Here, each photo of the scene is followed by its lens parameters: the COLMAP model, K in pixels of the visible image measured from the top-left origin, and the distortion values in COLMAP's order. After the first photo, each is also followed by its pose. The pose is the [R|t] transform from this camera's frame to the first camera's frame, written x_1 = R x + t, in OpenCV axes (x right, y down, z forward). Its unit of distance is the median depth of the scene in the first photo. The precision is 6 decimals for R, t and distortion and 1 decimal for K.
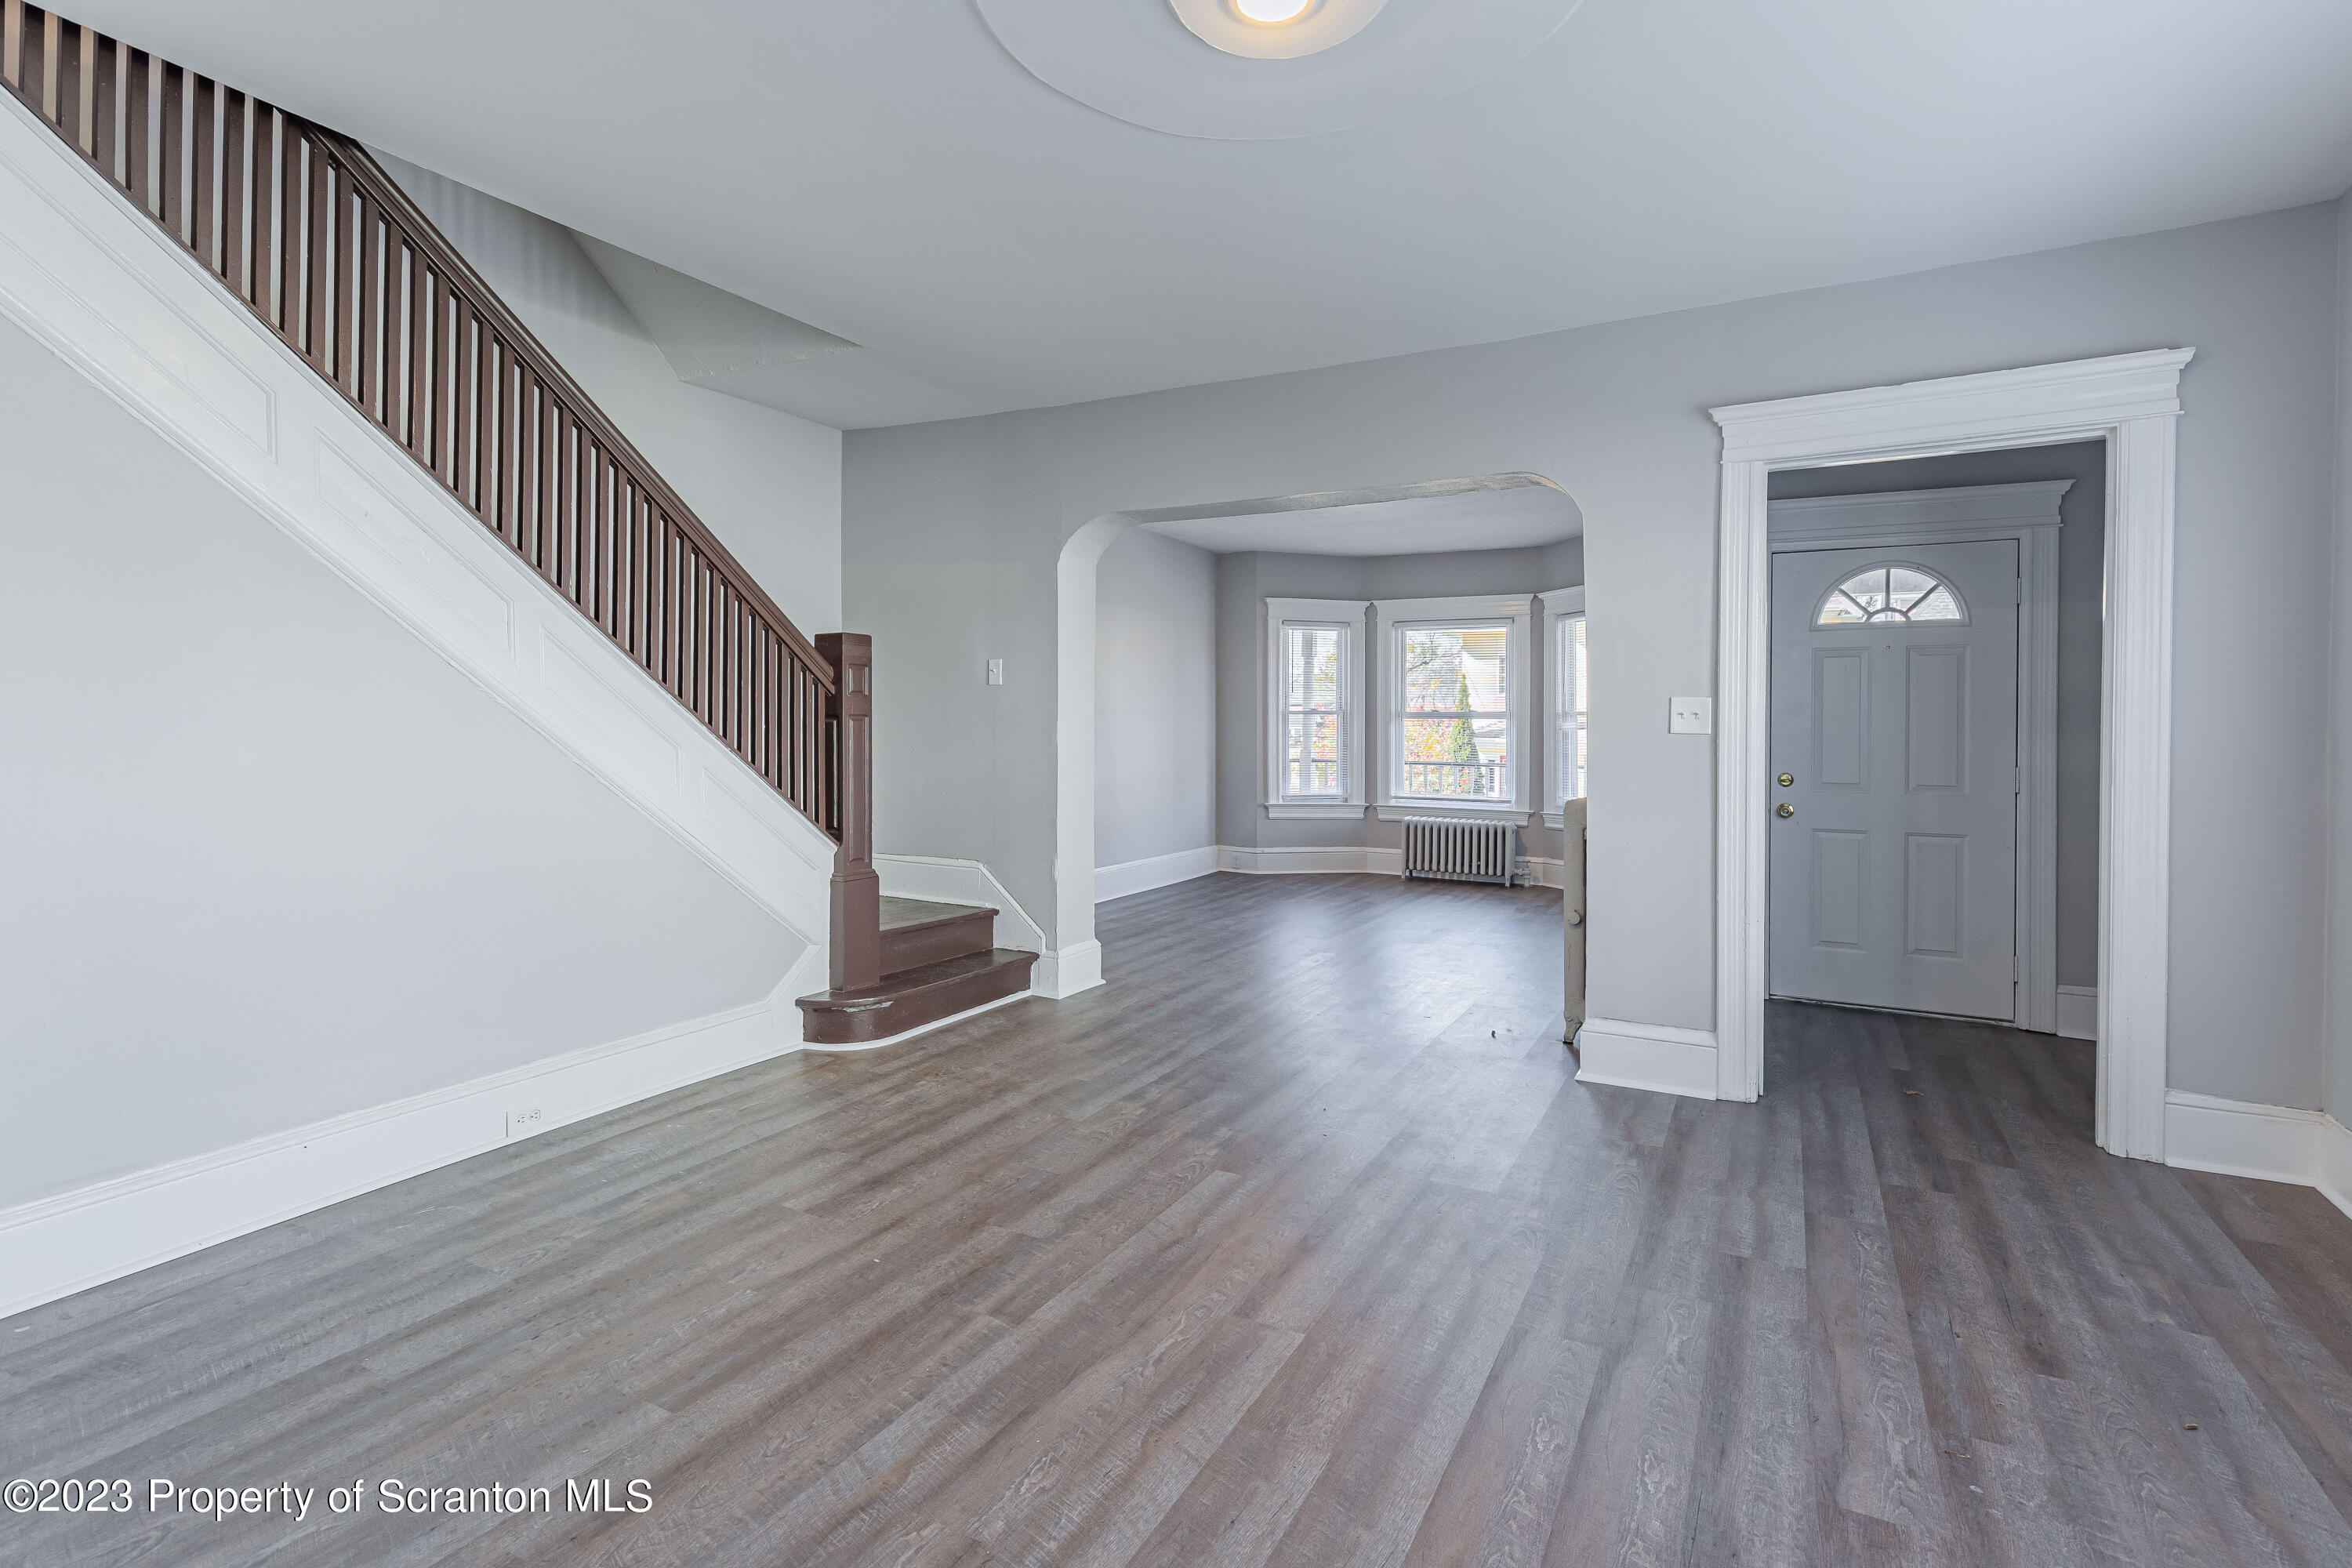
lens RADIAL K [[1076.5, 0, 1187.0], [0, 1076.5, 740.3], [0, 0, 1]] dist [-0.000238, -0.000086]
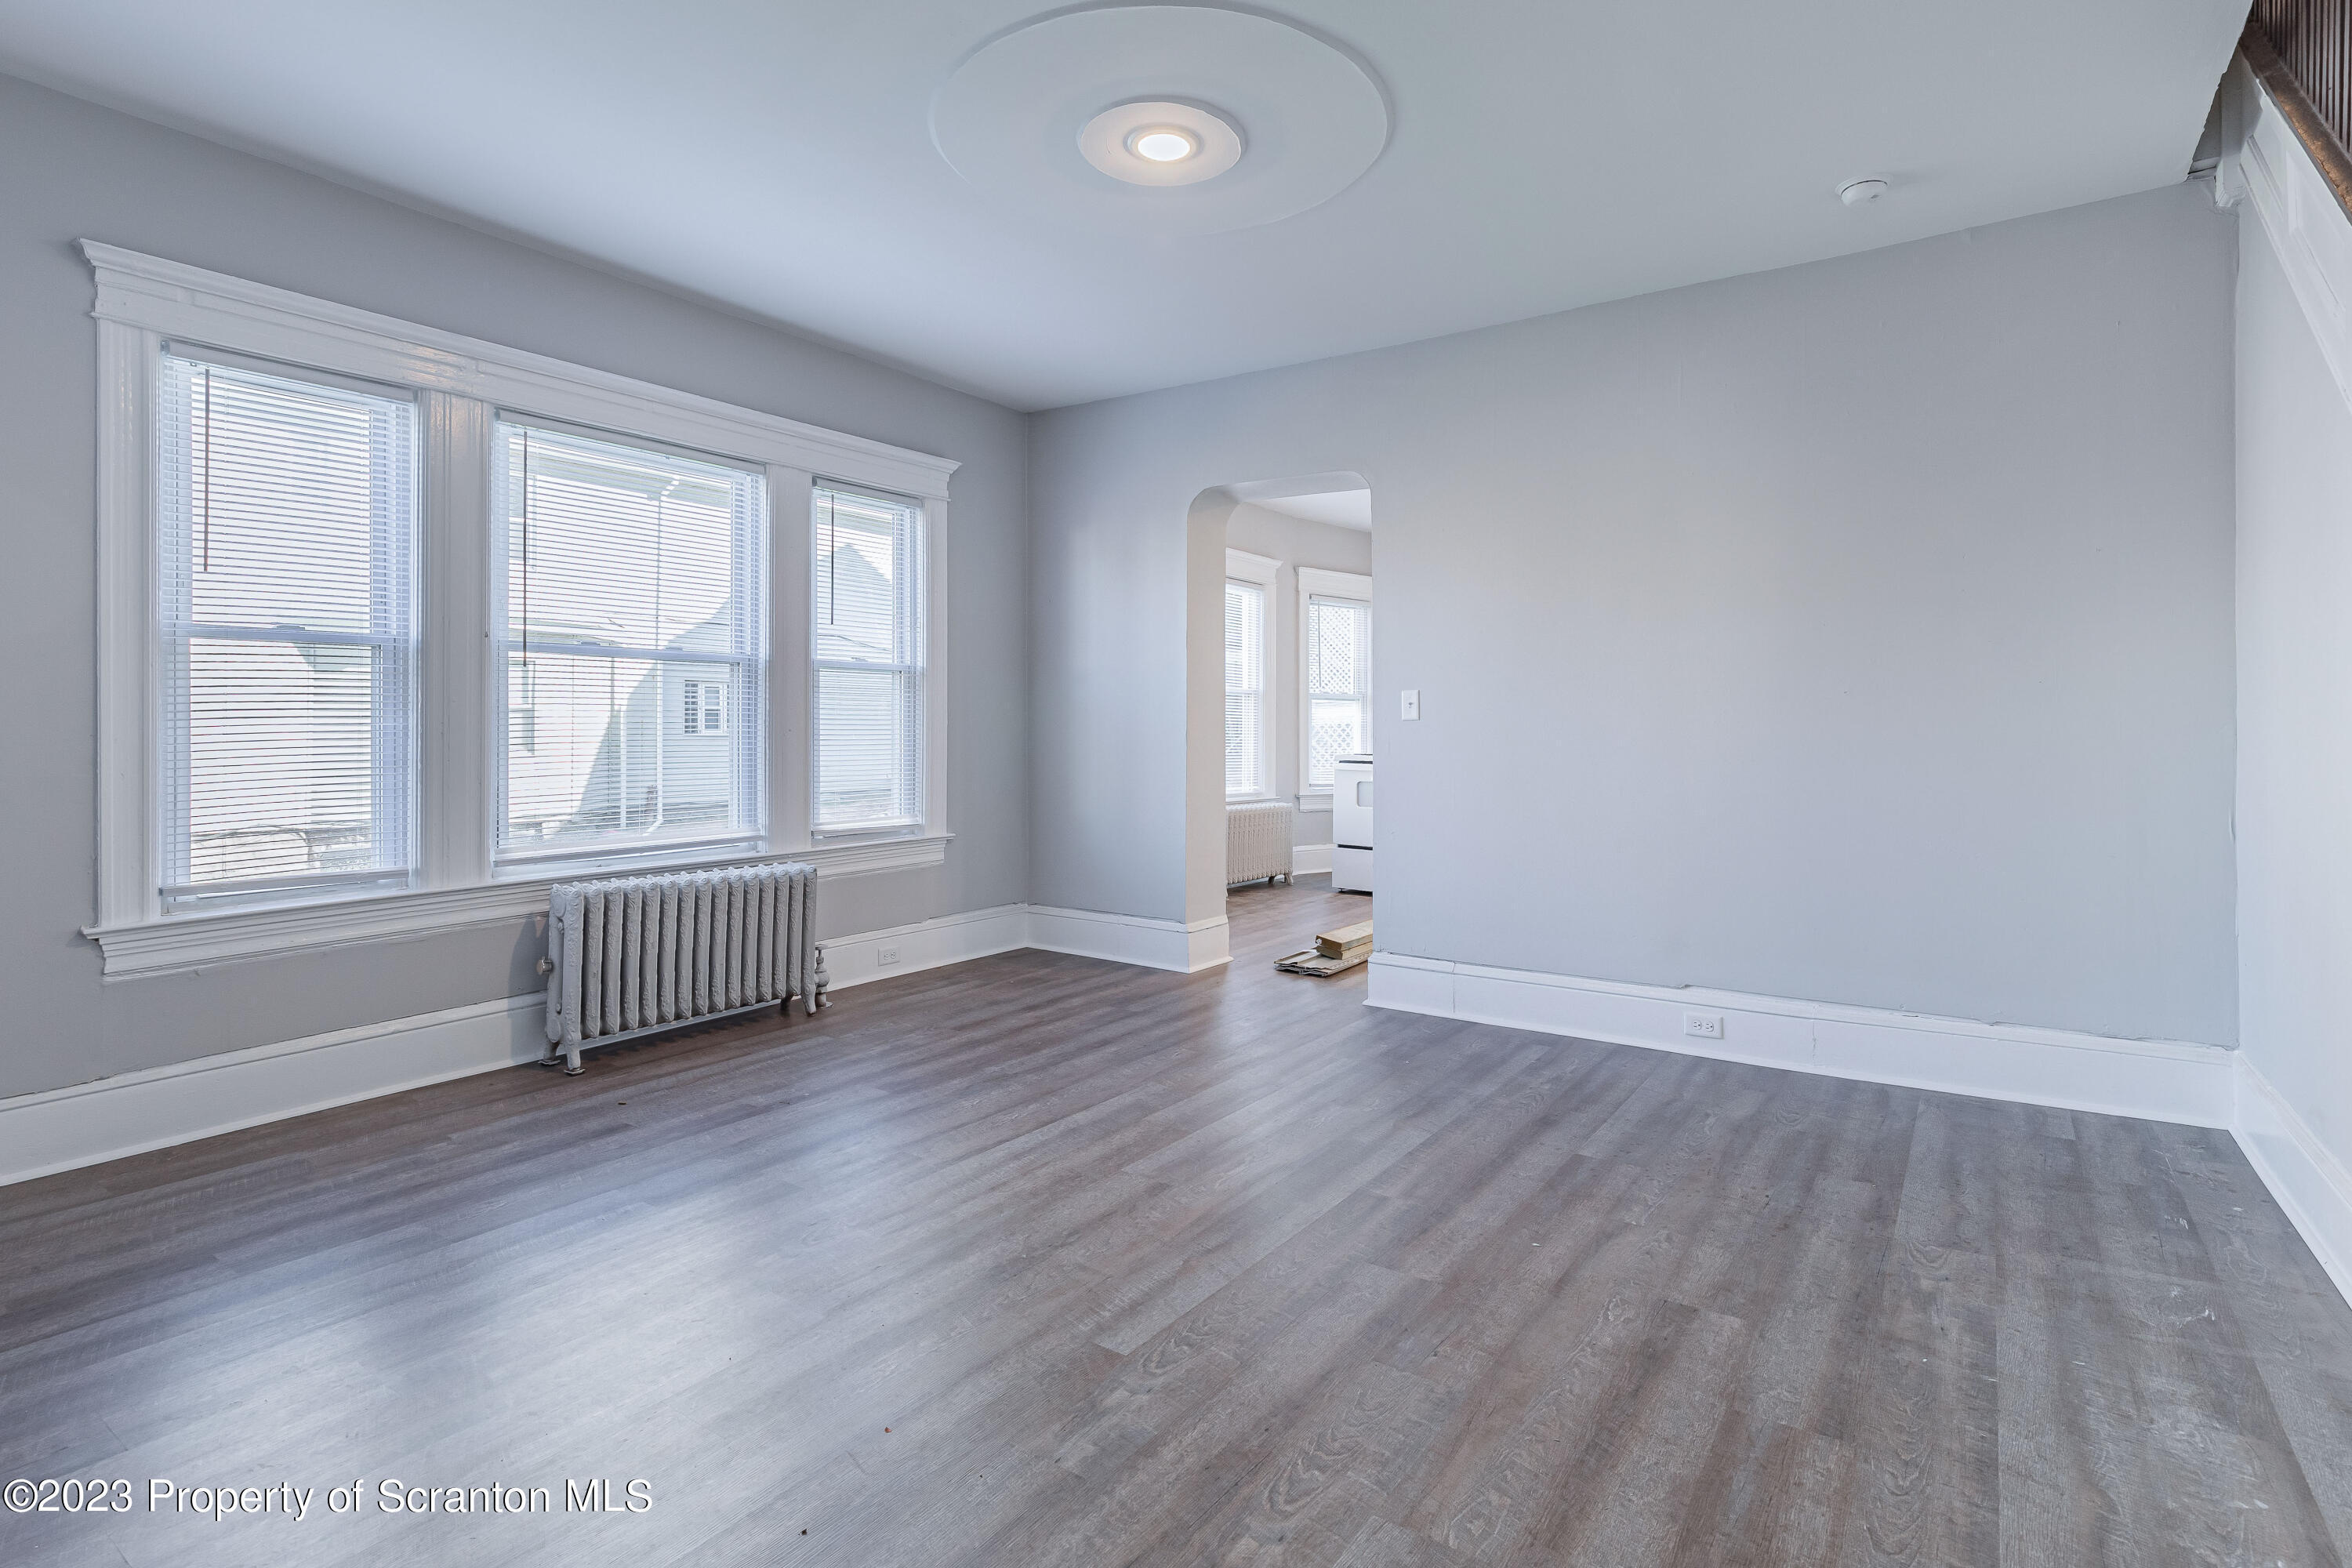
lens RADIAL K [[1076.5, 0, 1187.0], [0, 1076.5, 740.3], [0, 0, 1]] dist [-0.000238, -0.000086]
pose [[-0.992467, -0.008549, 0.122217, -0.092930], [-0.006027, 0.999761, 0.020992, 0.028034], [-0.122368, 0.020098, -0.992281, 1.822729]]
